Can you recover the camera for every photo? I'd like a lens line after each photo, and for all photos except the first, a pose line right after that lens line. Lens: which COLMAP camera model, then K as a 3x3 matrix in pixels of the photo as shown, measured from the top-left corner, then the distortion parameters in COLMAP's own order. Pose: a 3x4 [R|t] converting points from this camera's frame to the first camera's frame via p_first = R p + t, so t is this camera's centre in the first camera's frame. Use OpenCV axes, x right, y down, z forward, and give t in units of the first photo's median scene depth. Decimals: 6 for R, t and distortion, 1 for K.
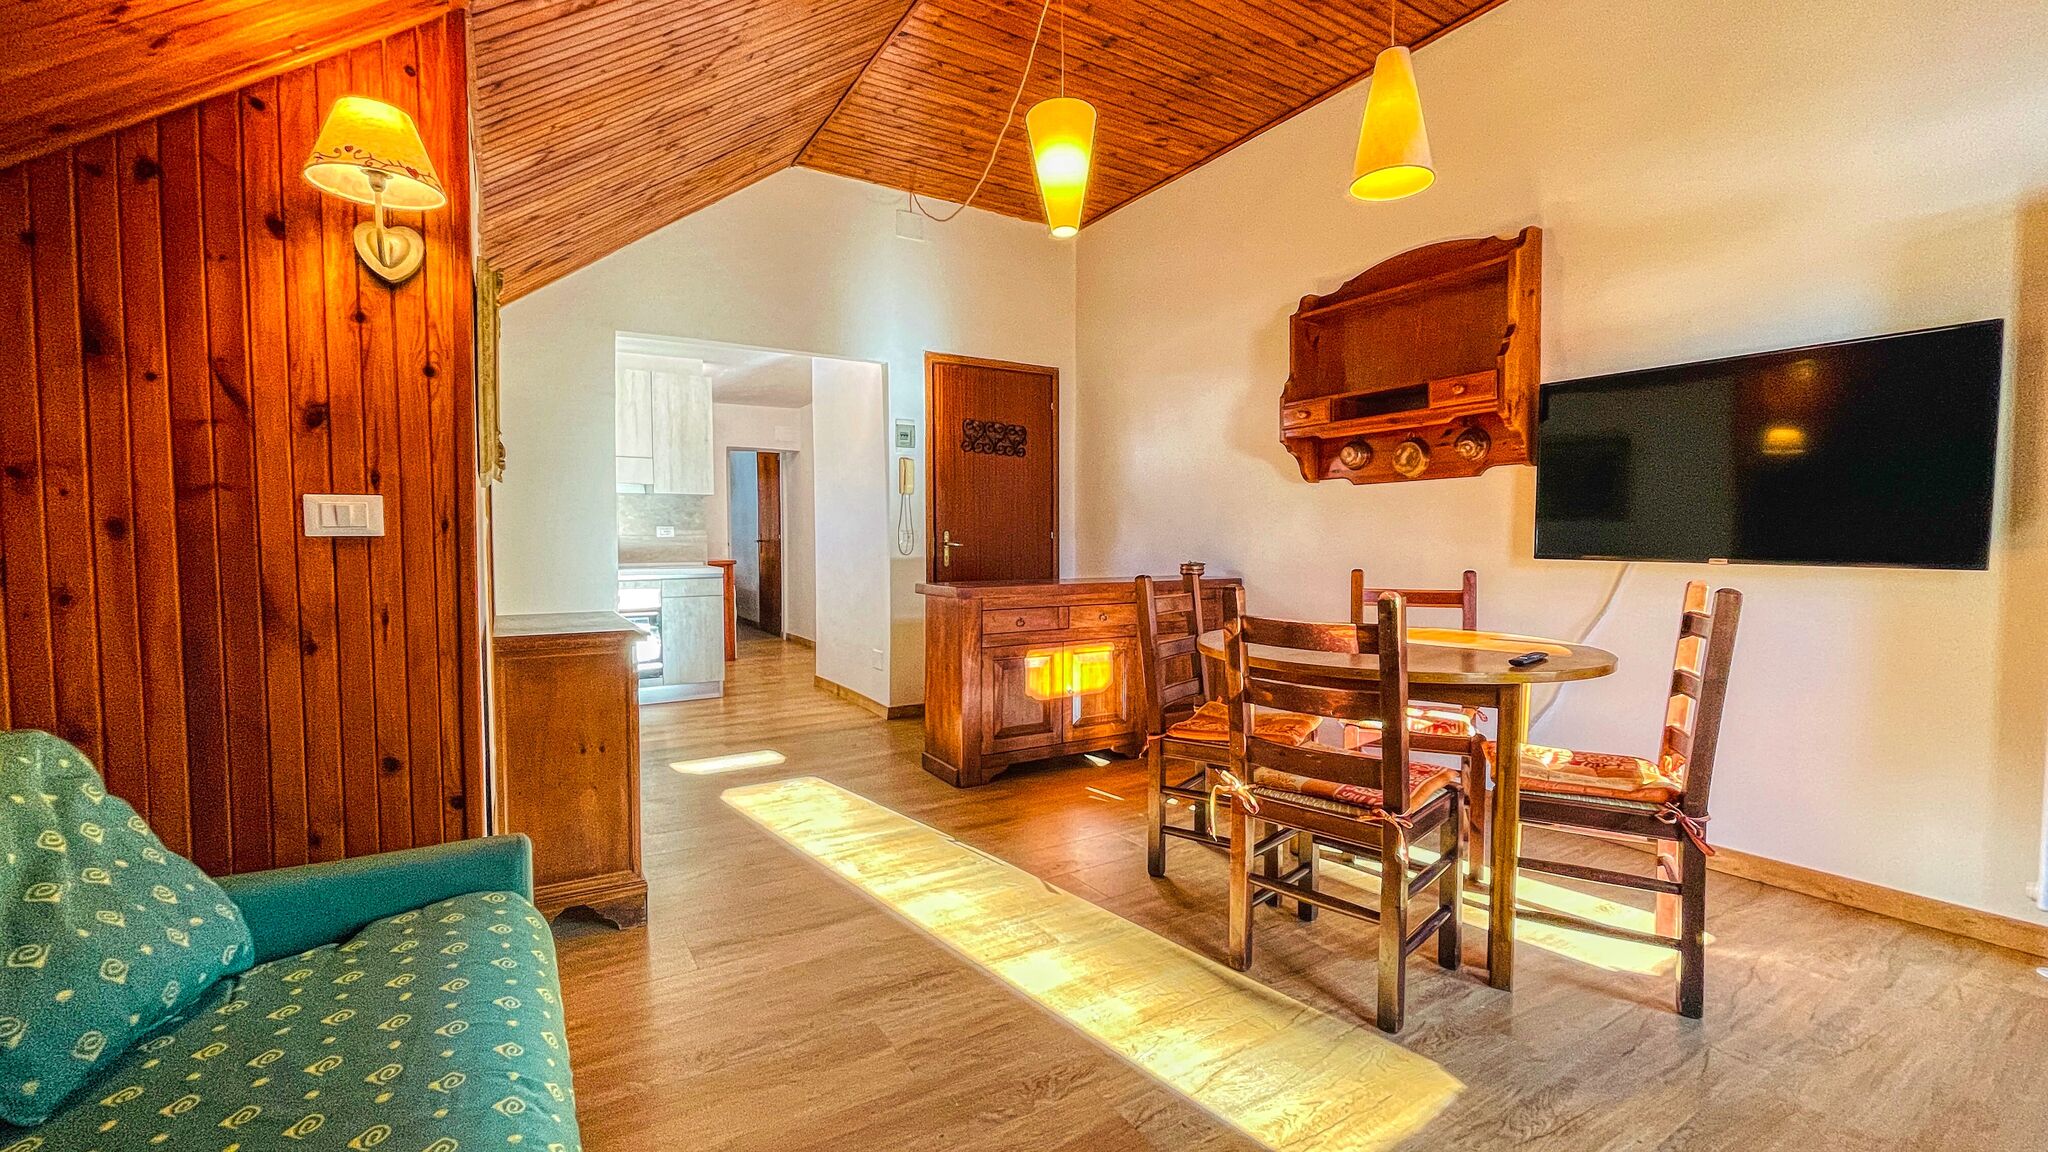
lens RADIAL K [[827.7, 0, 1017.7], [0, 827.7, 576.2], [0, 0, 1]] dist [0.000639, 0.000743]
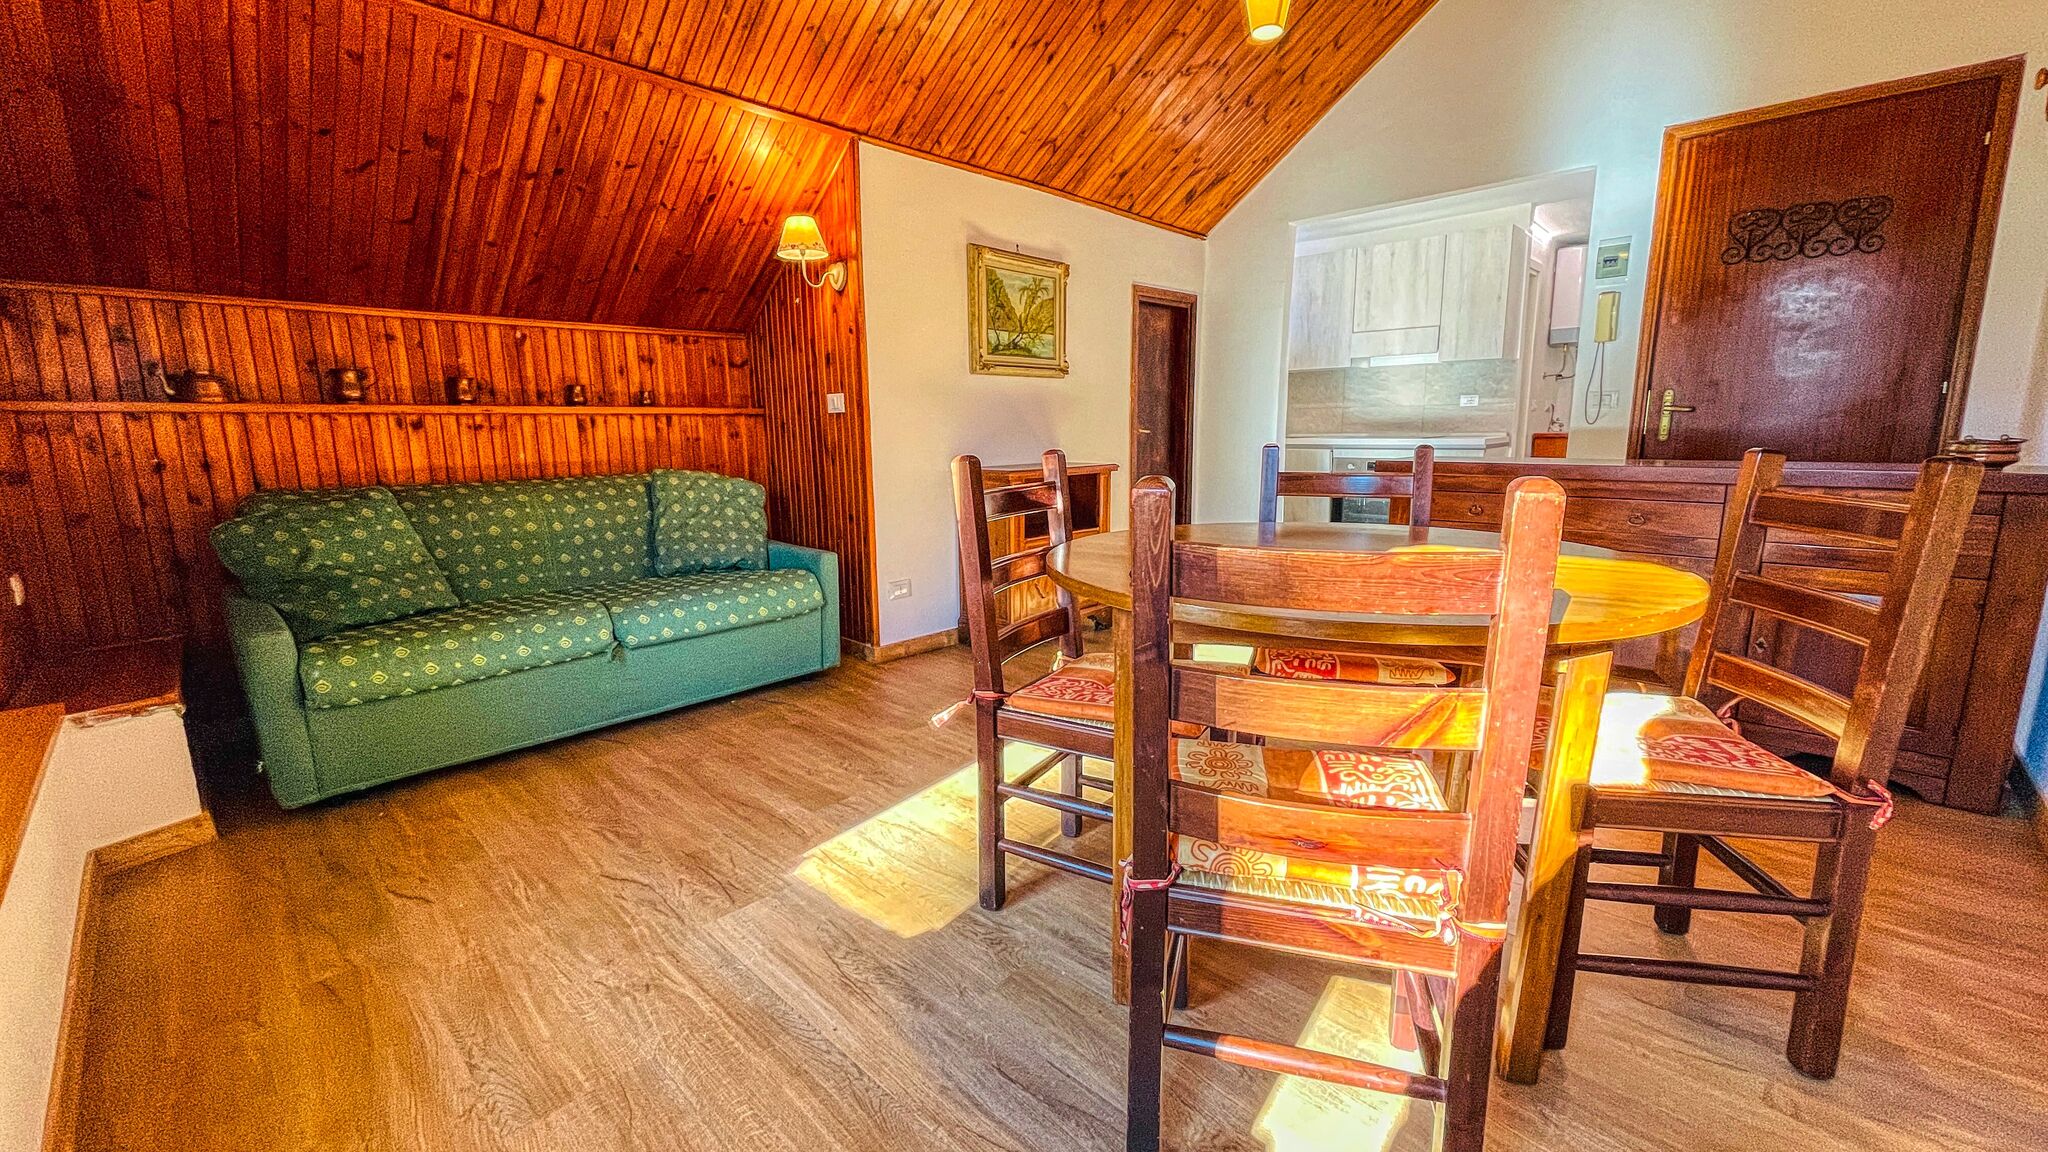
lens RADIAL K [[827.7, 0, 1018.4], [0, 827.7, 575.0], [0, 0, 1]] dist [0.000639, 0.000743]
pose [[0.248270, 0.173511, -0.953025, 0.633149], [-0.028723, 0.984713, 0.171798, -0.005747], [0.968265, -0.015279, 0.249458, 0.376950]]
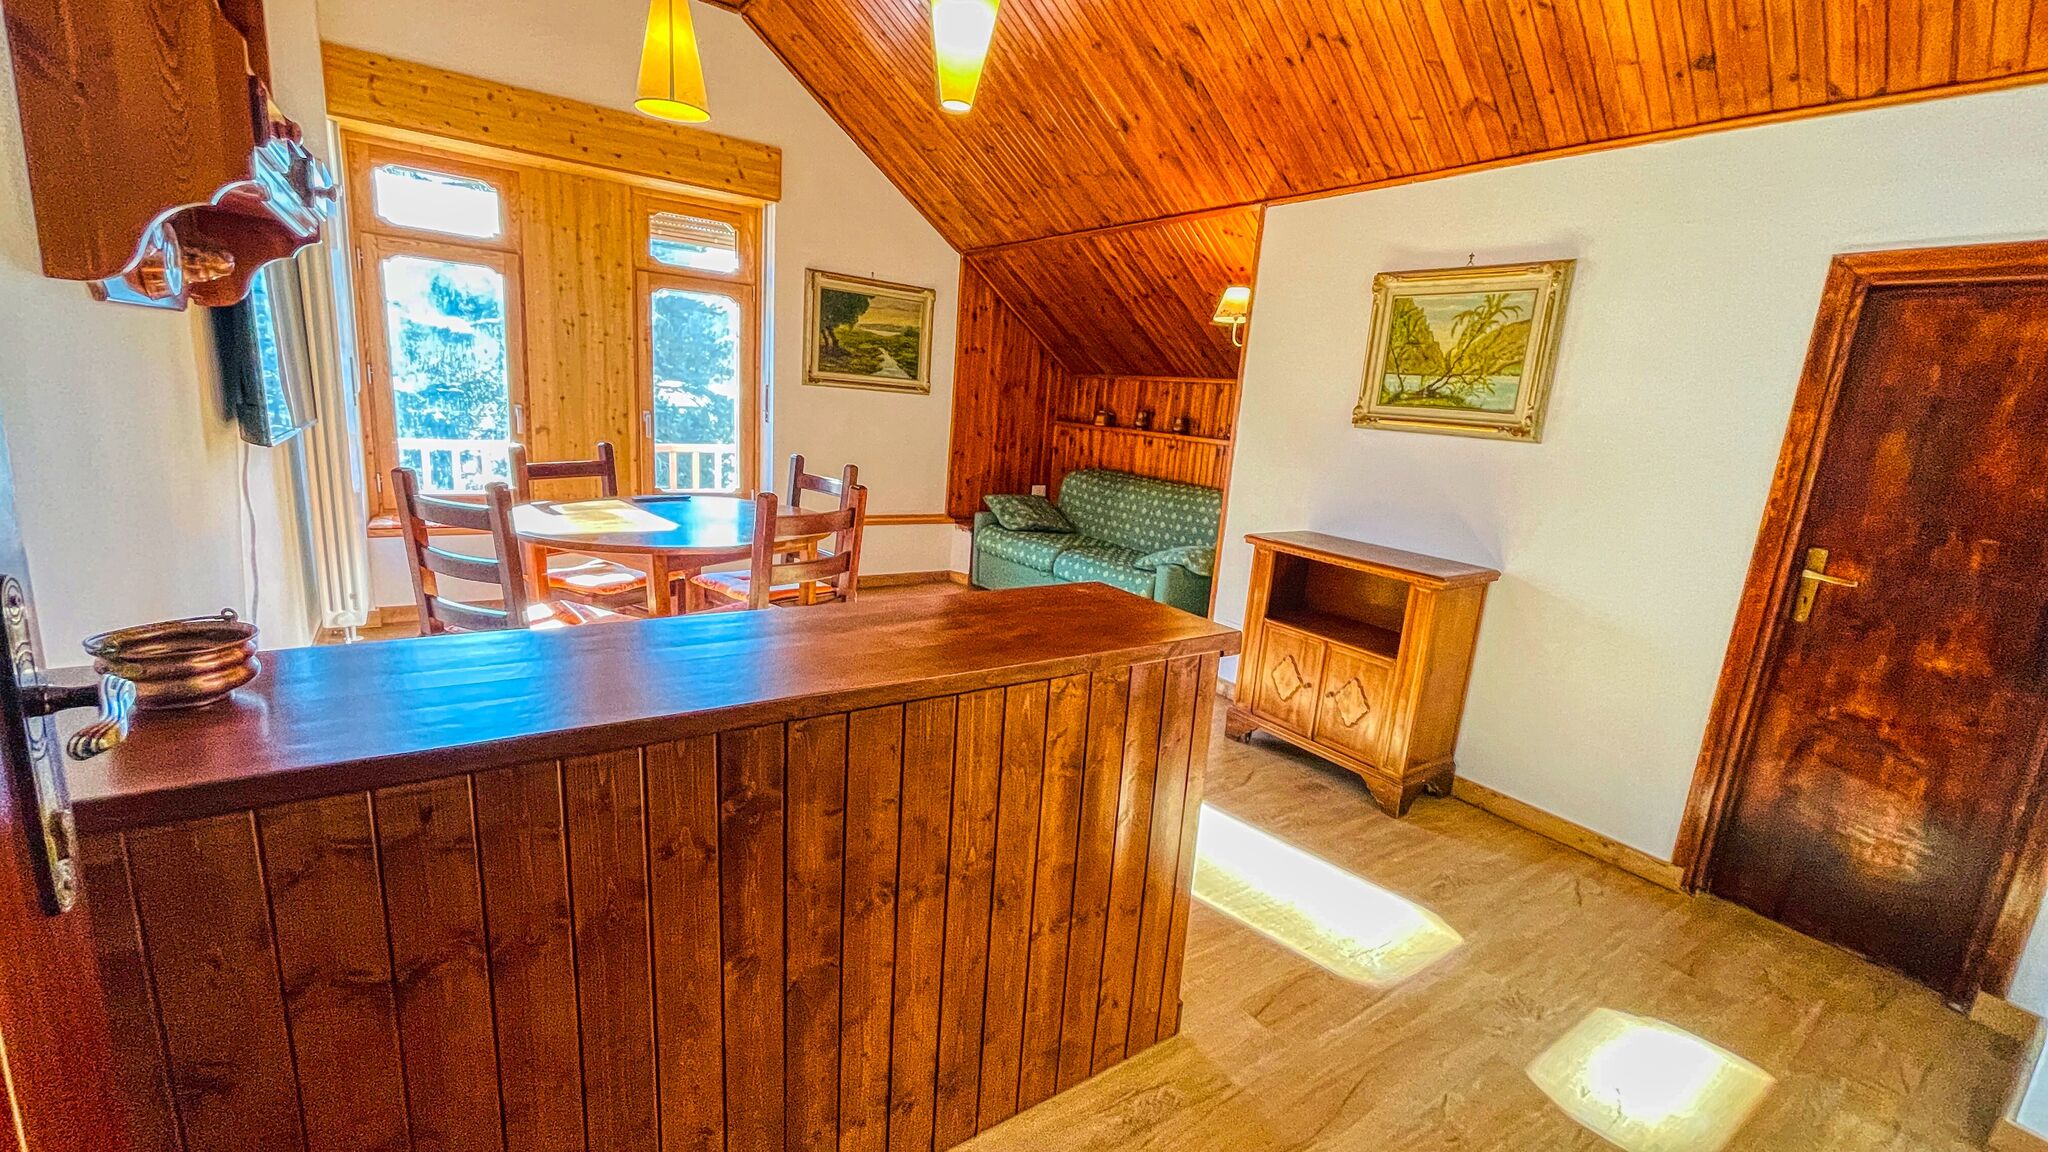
lens RADIAL K [[827.7, 0, 1025.6], [0, 827.7, 573.2], [0, 0, 1]] dist [0.000639, 0.000743]
pose [[-0.995599, -0.058407, -0.073285, 0.012464], [-0.075051, 0.965254, 0.250304, -0.114179], [0.056120, 0.254702, -0.965390, 1.395106]]
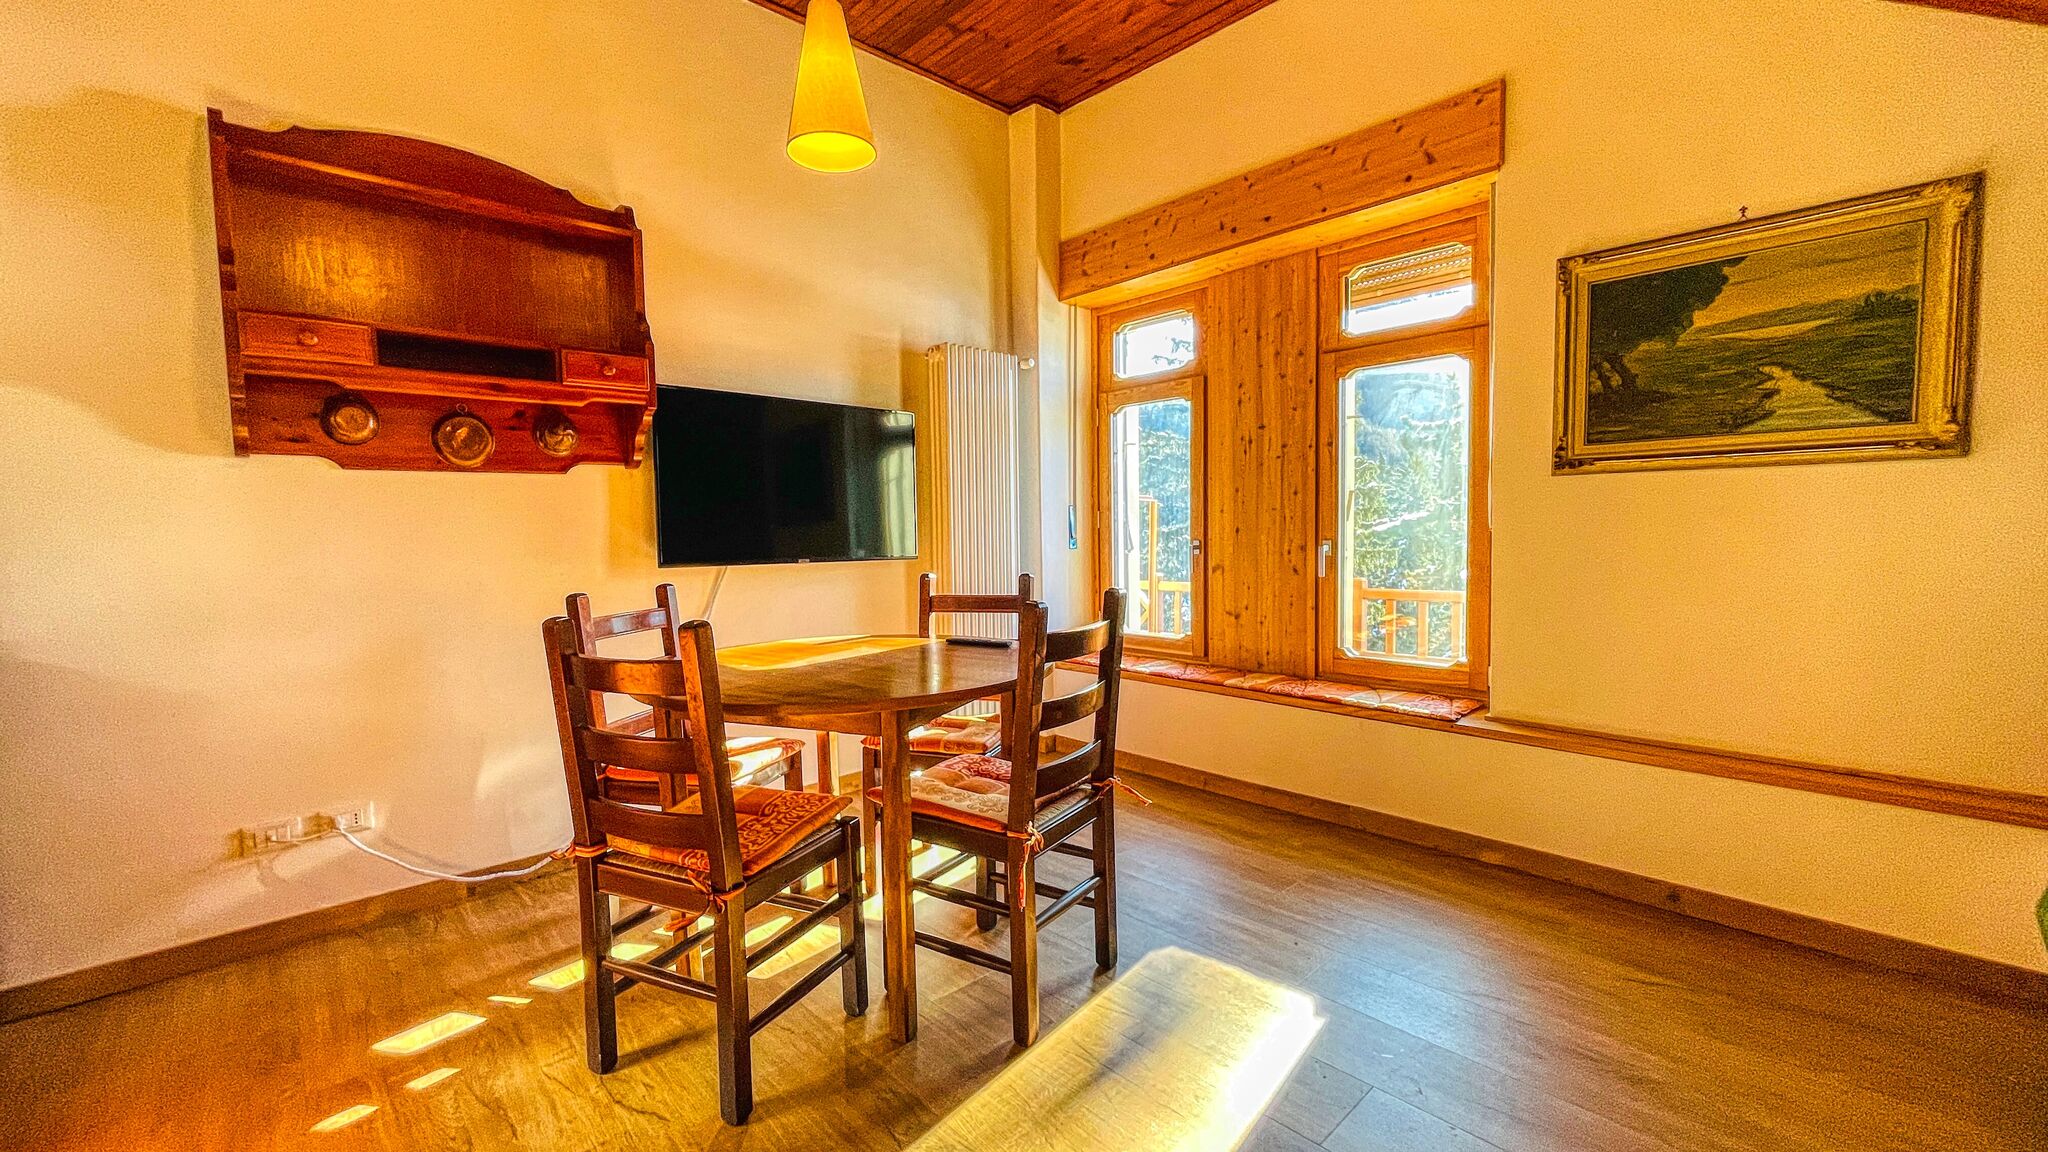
lens RADIAL K [[827.7, 0, 1015.0], [0, 827.7, 574.7], [0, 0, 1]] dist [0.000639, 0.000743]
pose [[-0.191915, -0.049947, 0.980140, -0.302725], [0.062435, 0.996060, 0.062984, -0.037873], [-0.979424, 0.073283, -0.188040, 0.620088]]
